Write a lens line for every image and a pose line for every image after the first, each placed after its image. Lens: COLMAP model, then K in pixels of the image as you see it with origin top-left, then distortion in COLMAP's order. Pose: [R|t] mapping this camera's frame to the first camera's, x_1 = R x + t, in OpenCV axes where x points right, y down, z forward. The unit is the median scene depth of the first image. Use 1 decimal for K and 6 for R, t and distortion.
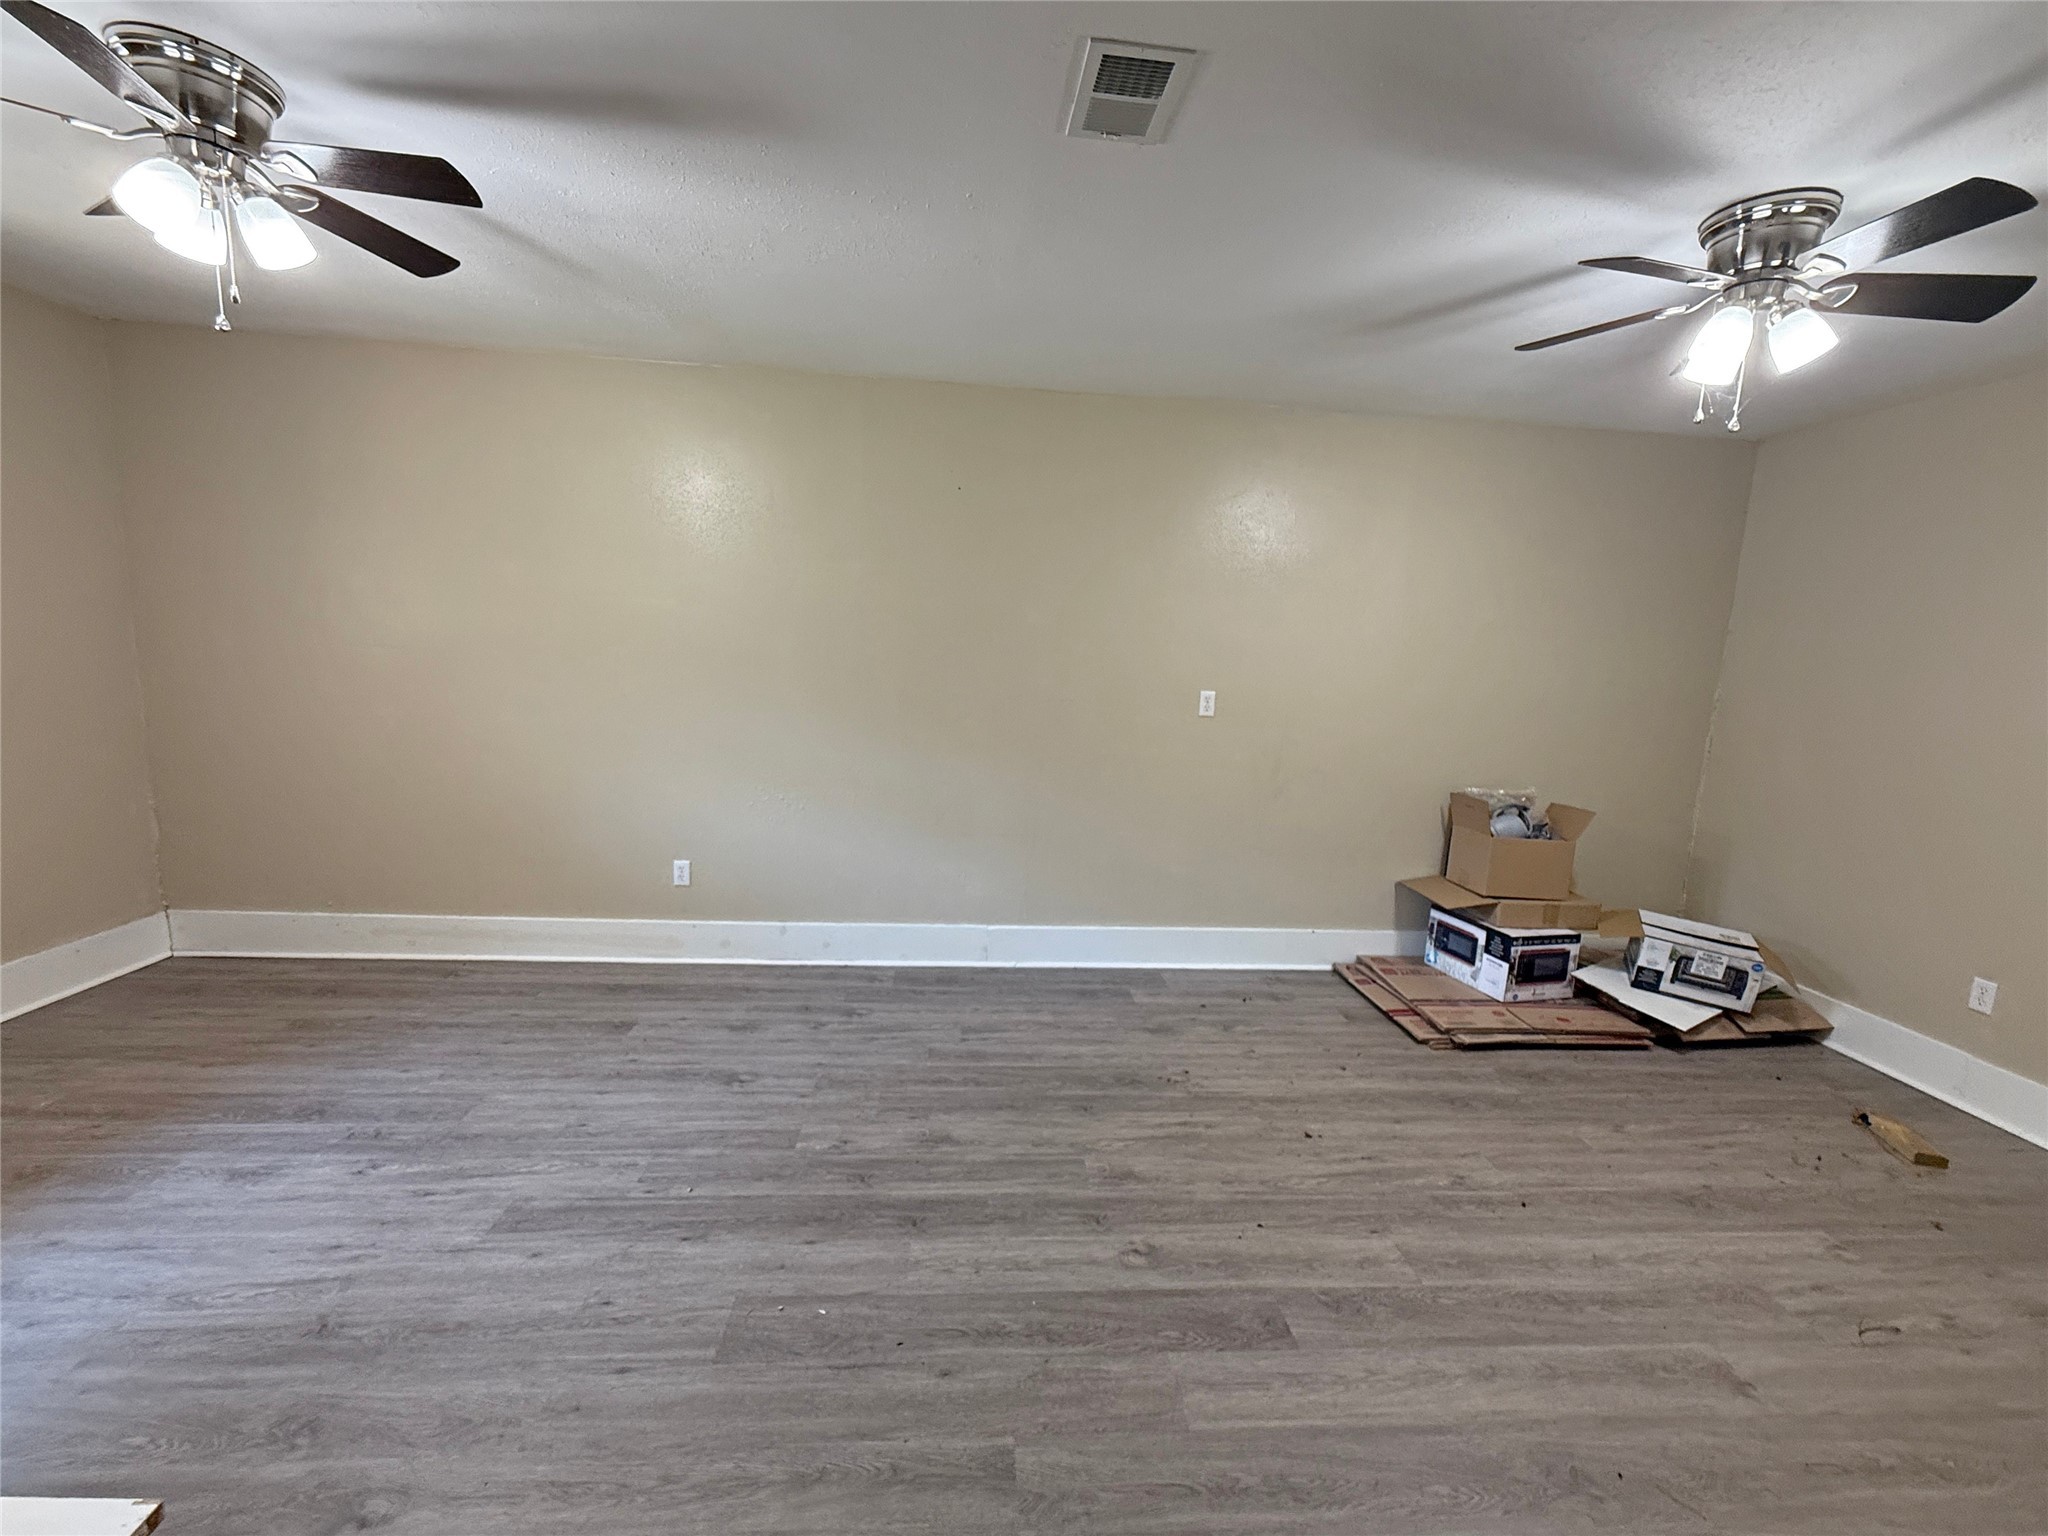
lens RADIAL K [[831.3, 0, 1012.5], [0, 831.3, 769.6], [0, 0, 1]] dist [0.001177, -0.000061]
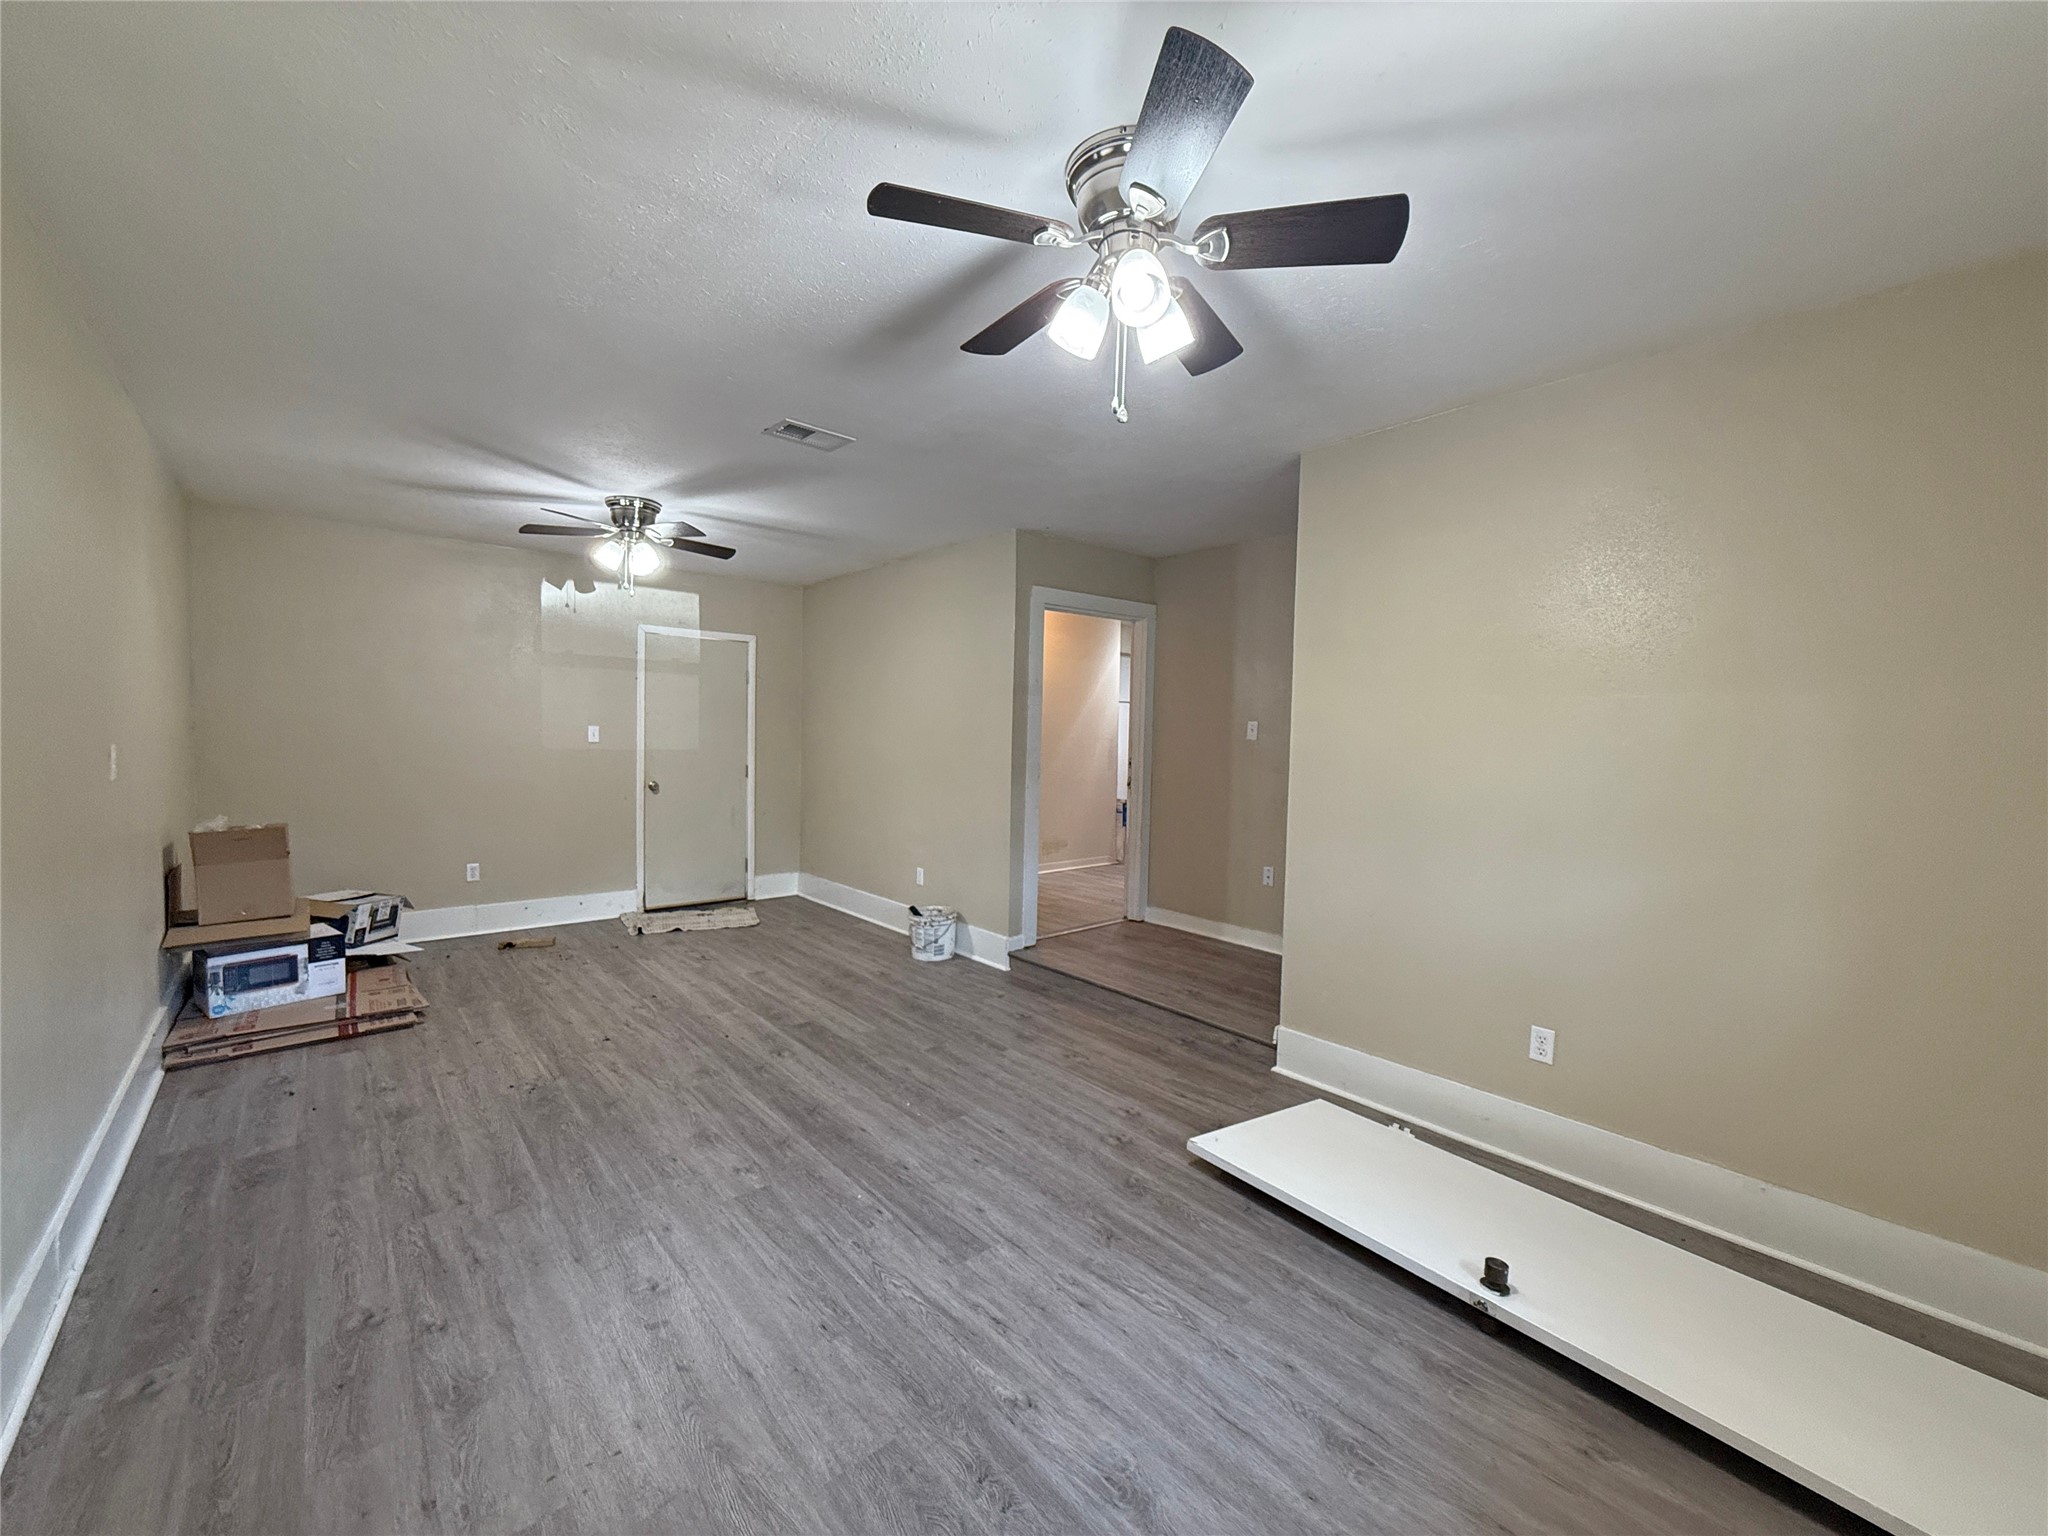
lens RADIAL K [[831.3, 0, 1012.5], [0, 831.3, 769.6], [0, 0, 1]] dist [0.001177, -0.000061]
pose [[-0.577393, -0.095578, 0.810853, -1.389321], [0.073431, 0.983021, 0.168161, -0.243659], [-0.813158, 0.156636, -0.560571, 1.394738]]
